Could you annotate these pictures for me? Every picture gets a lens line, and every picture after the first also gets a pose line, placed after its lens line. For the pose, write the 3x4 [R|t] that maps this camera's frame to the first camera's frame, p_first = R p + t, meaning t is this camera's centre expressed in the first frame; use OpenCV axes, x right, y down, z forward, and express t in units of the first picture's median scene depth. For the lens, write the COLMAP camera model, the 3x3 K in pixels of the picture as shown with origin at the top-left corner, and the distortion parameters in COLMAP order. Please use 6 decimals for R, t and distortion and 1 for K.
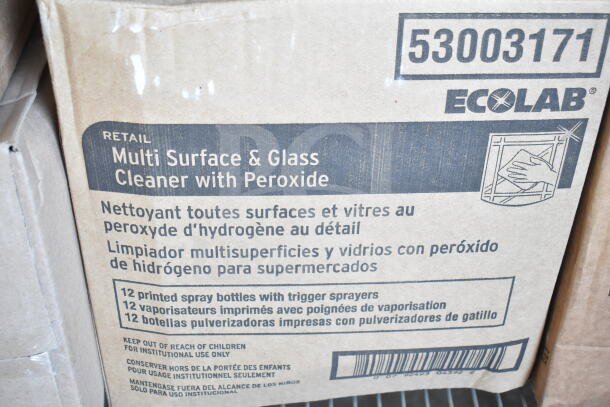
lens RADIAL K [[874.4, 0, 302.9], [0, 874.4, 205.5], [0, 0, 1]] dist [-0.030972, 0.000000]
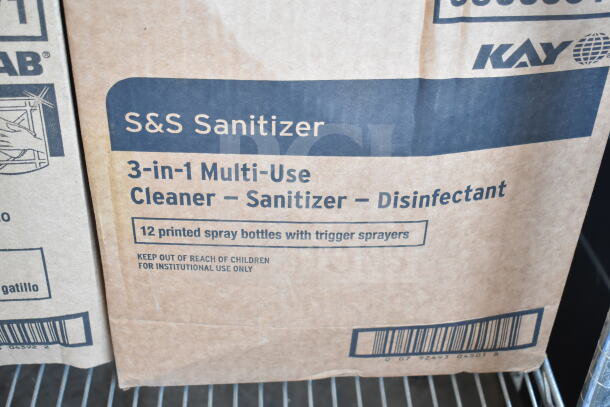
lens RADIAL K [[874.4, 0, 306.6], [0, 874.4, 203.0], [0, 0, 1]] dist [-0.030972, 0.000000]
pose [[0.998733, 0.007046, 0.049822, 0.542290], [-0.007545, 0.999923, 0.009826, 0.021344], [-0.049749, -0.010189, 0.998710, 0.007787]]
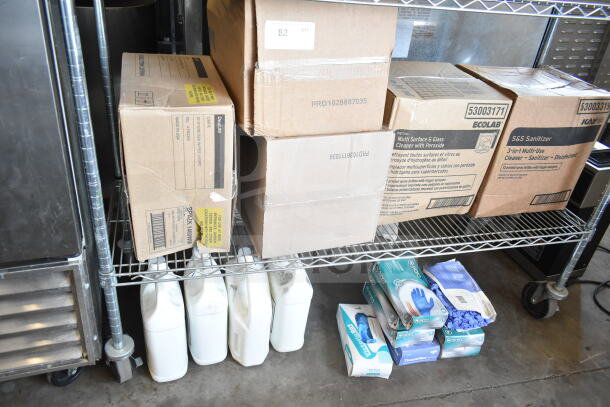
lens RADIAL K [[465.2, 0, 305.7], [0, 465.2, 201.0], [0, 0, 1]] dist [-0.030765, 0.000635]
pose [[0.962764, -0.043550, 0.266814, -1.132474], [0.065536, 0.995099, -0.074053, 0.331275], [-0.262281, 0.088781, 0.960899, -0.823478]]
